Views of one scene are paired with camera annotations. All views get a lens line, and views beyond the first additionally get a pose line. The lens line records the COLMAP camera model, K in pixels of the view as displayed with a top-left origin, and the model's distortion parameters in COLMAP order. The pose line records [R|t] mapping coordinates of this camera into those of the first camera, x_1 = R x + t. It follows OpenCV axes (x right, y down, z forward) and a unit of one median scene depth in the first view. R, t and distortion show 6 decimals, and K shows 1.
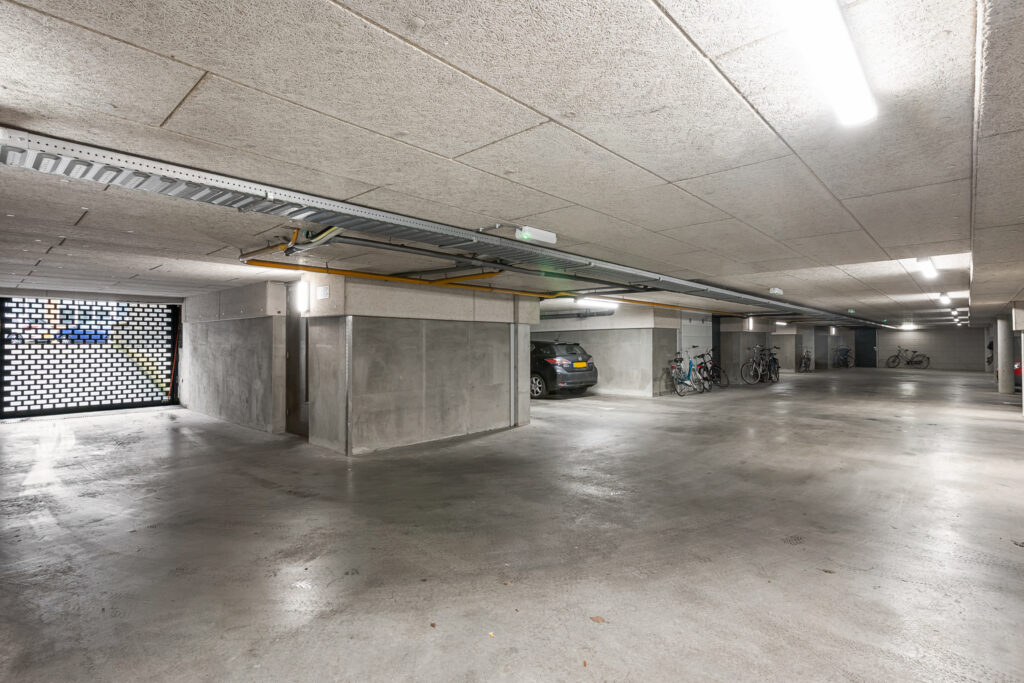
lens RADIAL K [[494.8, 0, 511.4], [0, 494.8, 341.8], [0, 0, 1]] dist [-0.000188, -0.000131]
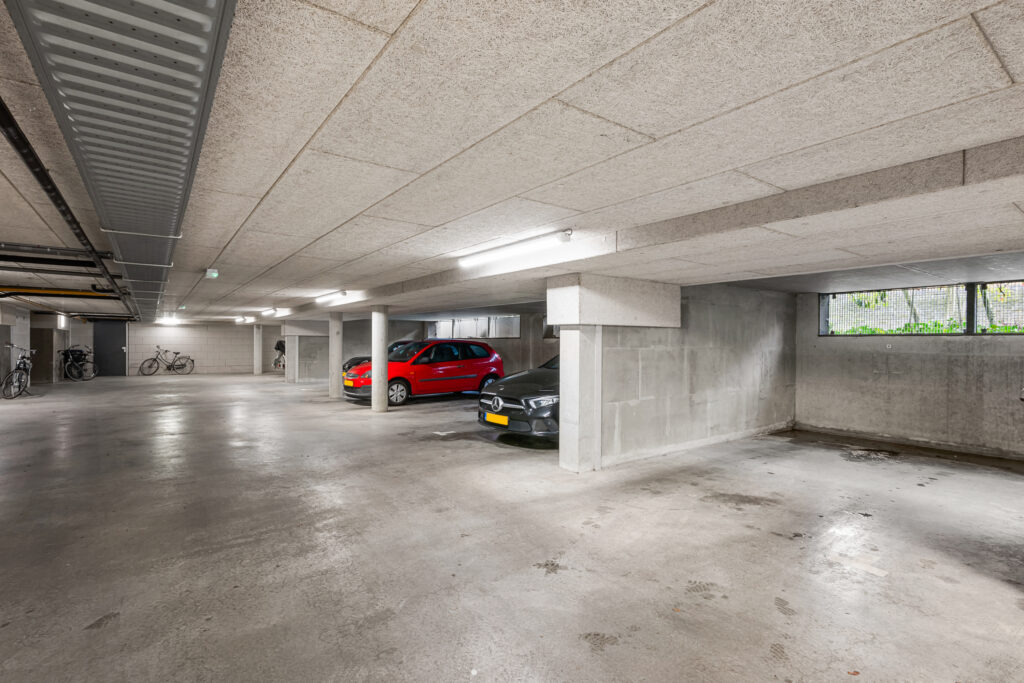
lens RADIAL K [[494.8, 0, 511.9], [0, 494.8, 343.3], [0, 0, 1]] dist [-0.000188, -0.000131]
pose [[0.186772, 0.001236, 0.982403, 0.157020], [-0.010210, 0.999948, 0.000683, -0.000505], [-0.982350, -0.010158, 0.186774, 0.344468]]
